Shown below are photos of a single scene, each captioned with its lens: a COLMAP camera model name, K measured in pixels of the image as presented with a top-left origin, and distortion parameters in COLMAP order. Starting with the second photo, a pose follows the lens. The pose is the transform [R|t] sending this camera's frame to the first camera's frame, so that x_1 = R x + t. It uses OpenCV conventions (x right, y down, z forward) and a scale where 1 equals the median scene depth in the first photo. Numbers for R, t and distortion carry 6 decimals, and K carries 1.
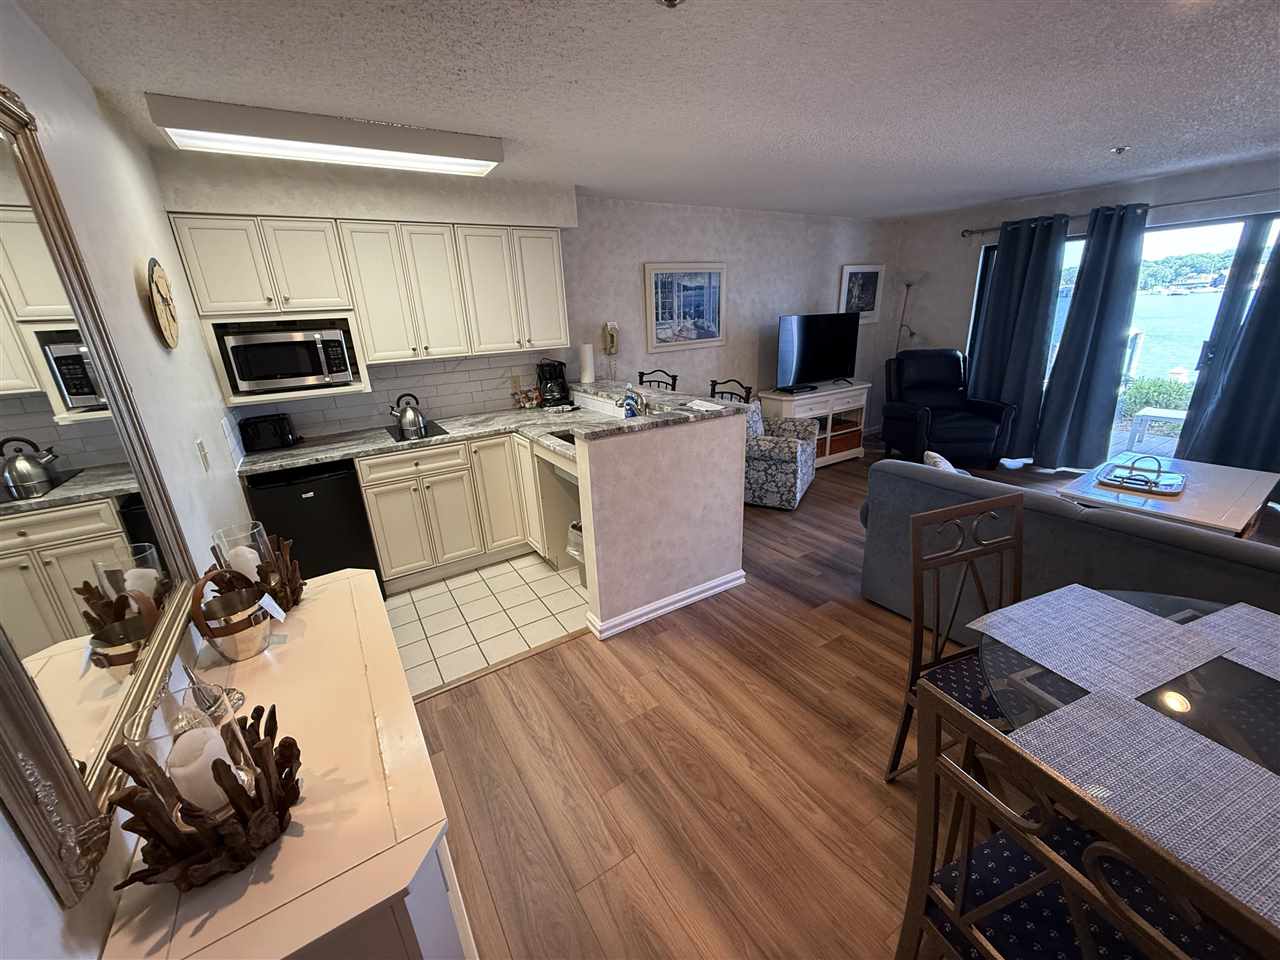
lens RADIAL K [[510.1, 0, 635.7], [0, 510.1, 480.6], [0, 0, 1]] dist [-0.000986, 0.000381]
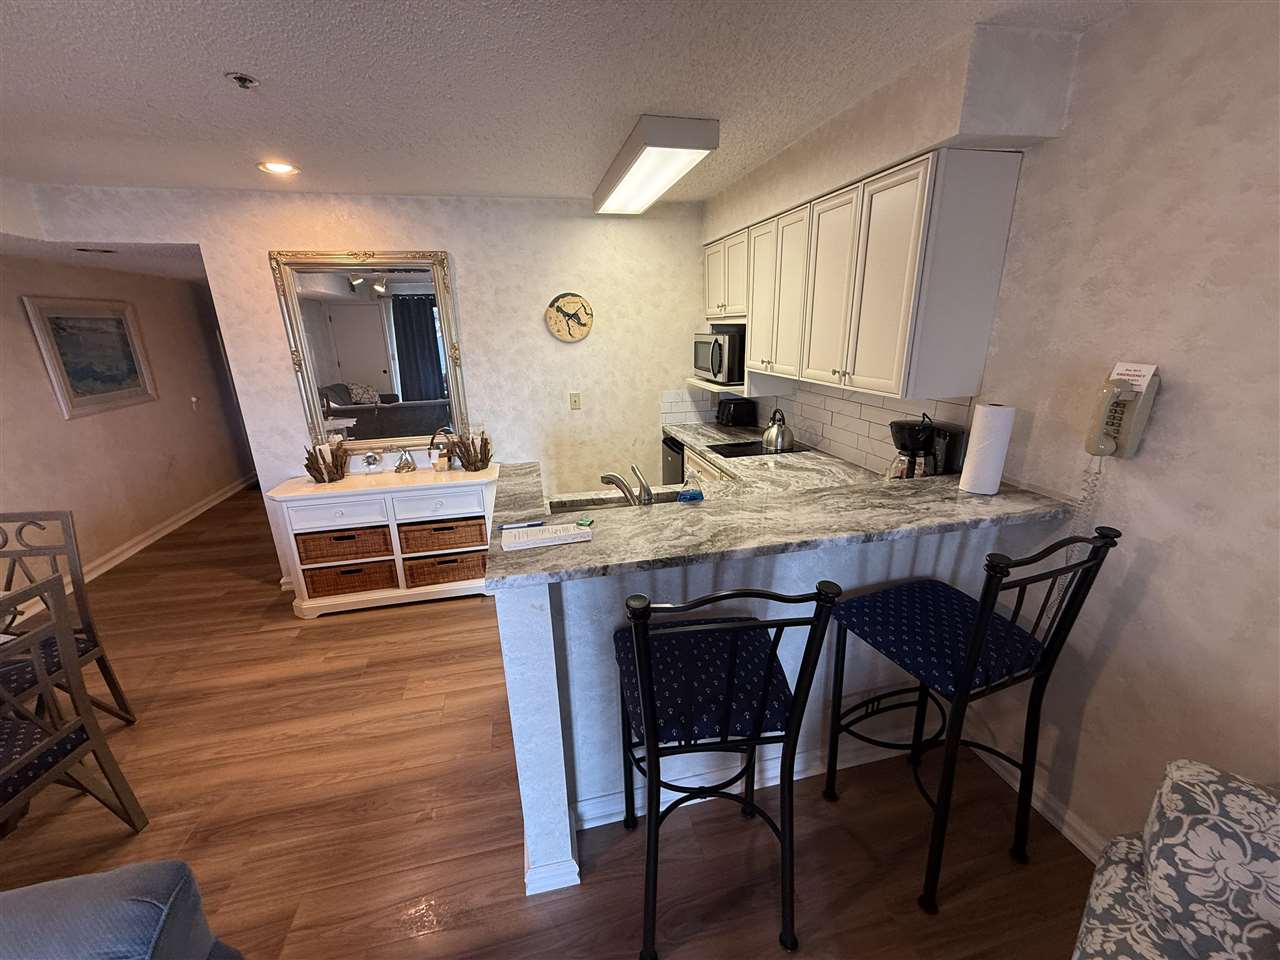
lens RADIAL K [[510.1, 0, 637.5], [0, 510.1, 484.9], [0, 0, 1]] dist [-0.000986, 0.000381]
pose [[-0.315830, 0.334851, -0.887764, 0.508775], [-0.261908, 0.868535, 0.420775, -0.403910], [0.911952, 0.365406, -0.186609, 1.081606]]
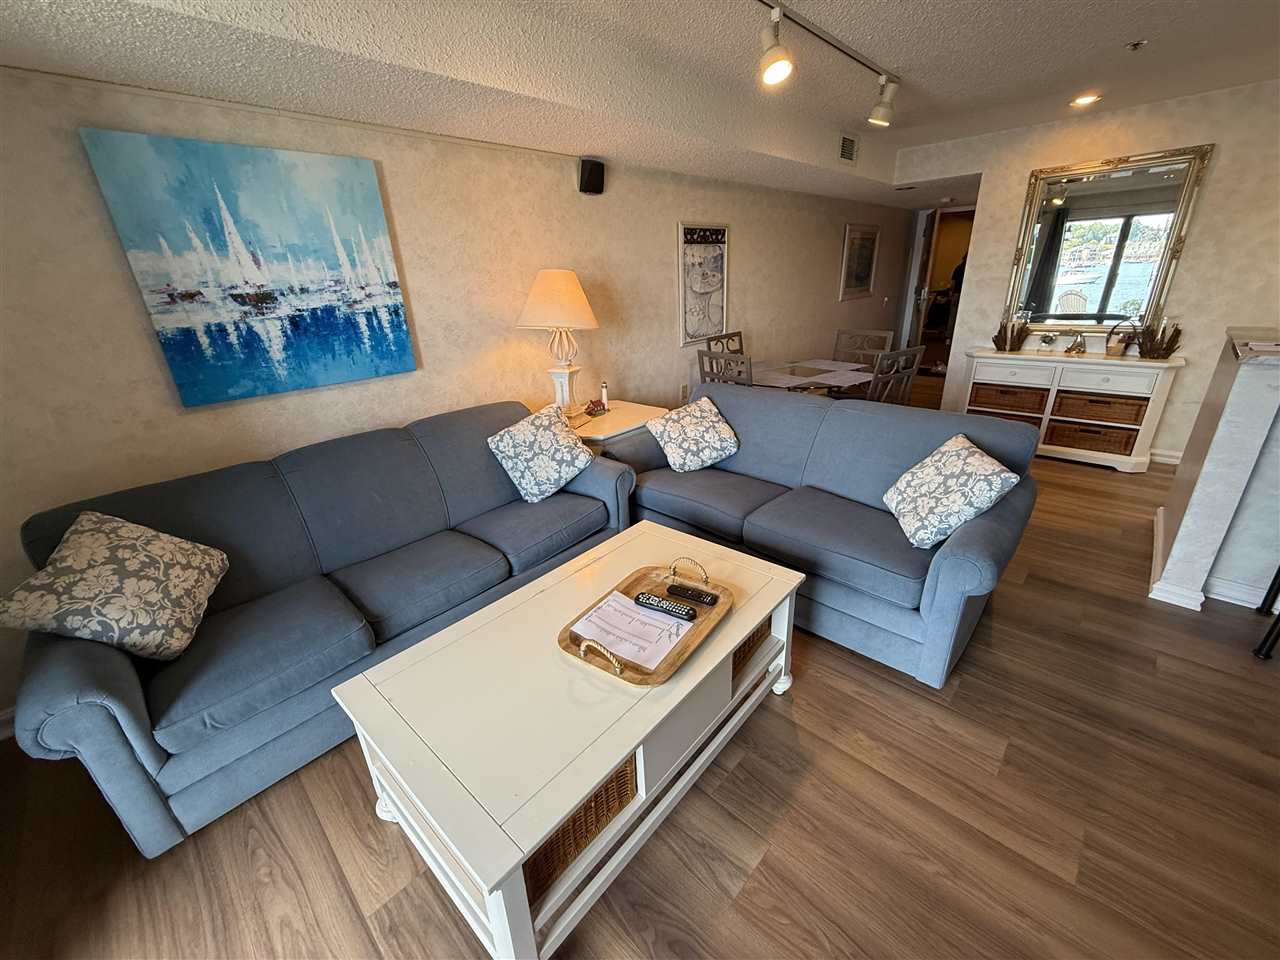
lens RADIAL K [[510.1, 0, 637.3], [0, 510.1, 480.3], [0, 0, 1]] dist [-0.000986, 0.000381]
pose [[-0.964785, 0.174275, -0.197023, 1.100405], [0.007874, 0.767825, 0.640612, -0.434973], [0.262922, 0.616501, -0.742158, 1.297229]]
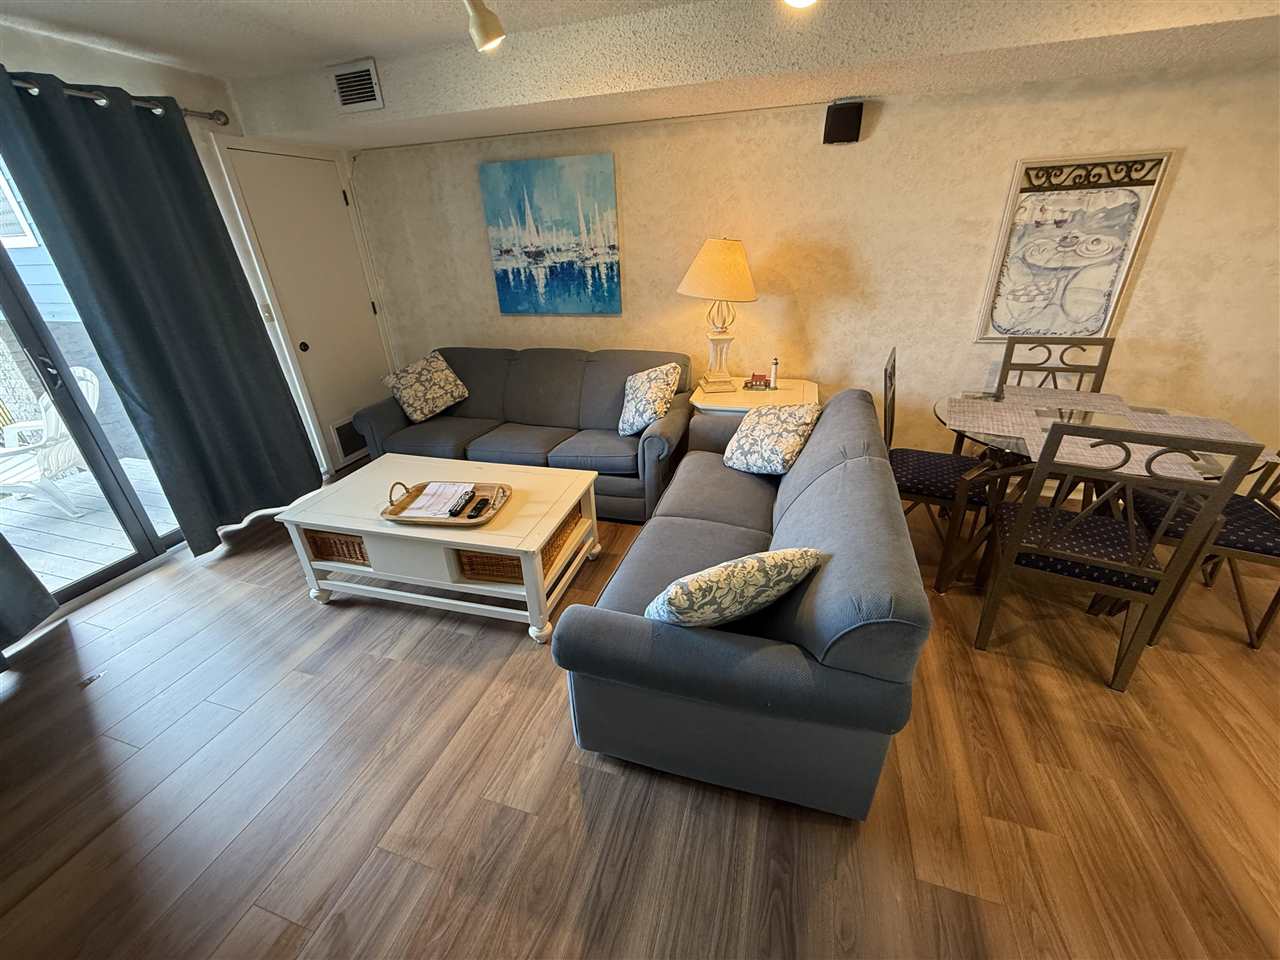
lens RADIAL K [[510.1, 0, 638.8], [0, 510.1, 481.2], [0, 0, 1]] dist [-0.000986, 0.000381]
pose [[-0.651113, -0.271579, 0.708729, 0.302288], [0.294902, 0.769895, 0.565946, -0.373191], [-0.699346, 0.577500, -0.421199, 1.112798]]
